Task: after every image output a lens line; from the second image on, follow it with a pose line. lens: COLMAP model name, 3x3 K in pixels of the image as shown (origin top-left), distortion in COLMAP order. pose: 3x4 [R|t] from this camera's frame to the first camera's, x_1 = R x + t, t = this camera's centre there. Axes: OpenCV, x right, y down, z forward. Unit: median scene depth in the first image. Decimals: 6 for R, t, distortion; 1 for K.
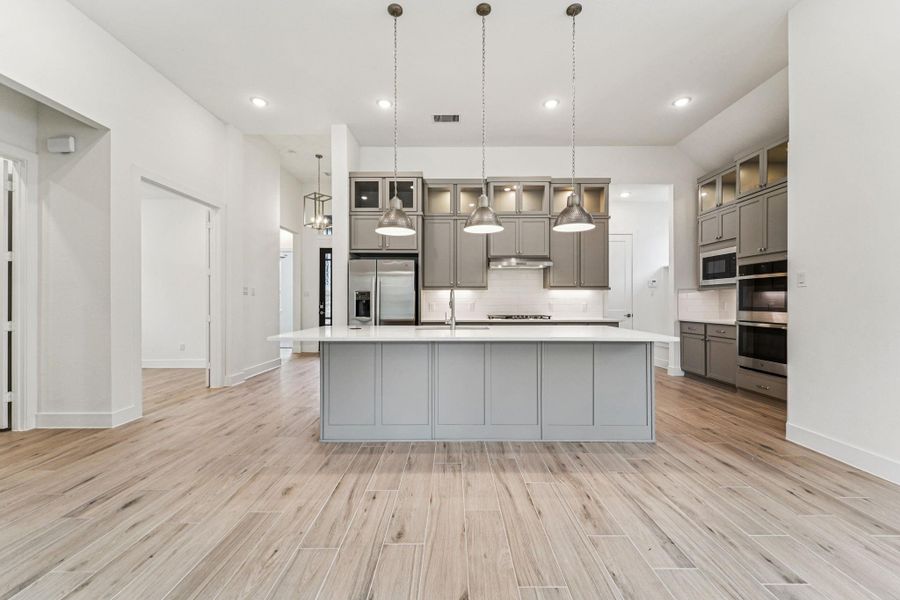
lens RADIAL K [[363.5, 0, 447.0], [0, 363.5, 297.1], [0, 0, 1]] dist [0.011916, -0.004264]
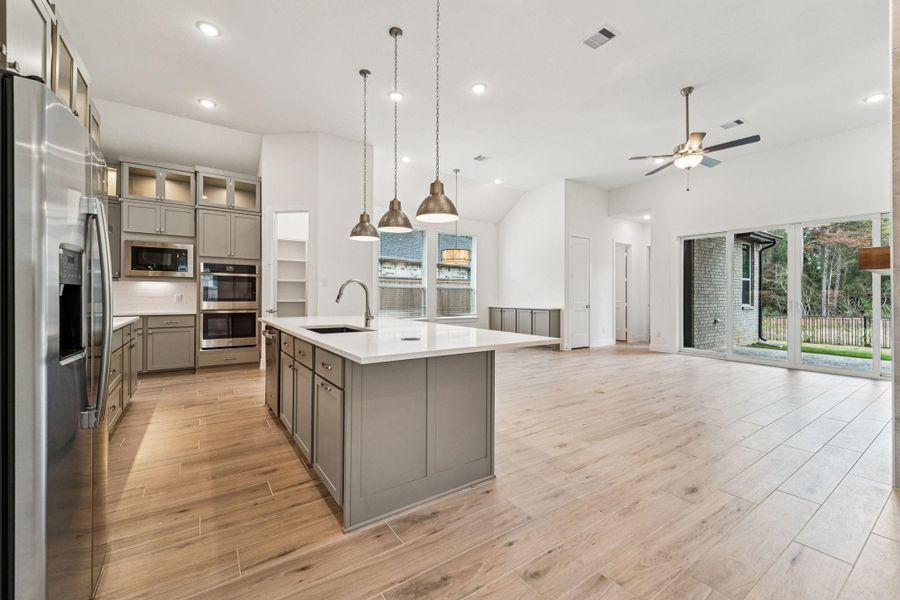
lens RADIAL K [[363.5, 0, 453.9], [0, 363.5, 297.8], [0, 0, 1]] dist [0.011916, -0.004264]
pose [[-0.580805, -0.009086, 0.813992, -0.585167], [-0.014331, 0.999897, 0.000936, 0.011942], [-0.813917, -0.011122, -0.580875, 0.963270]]
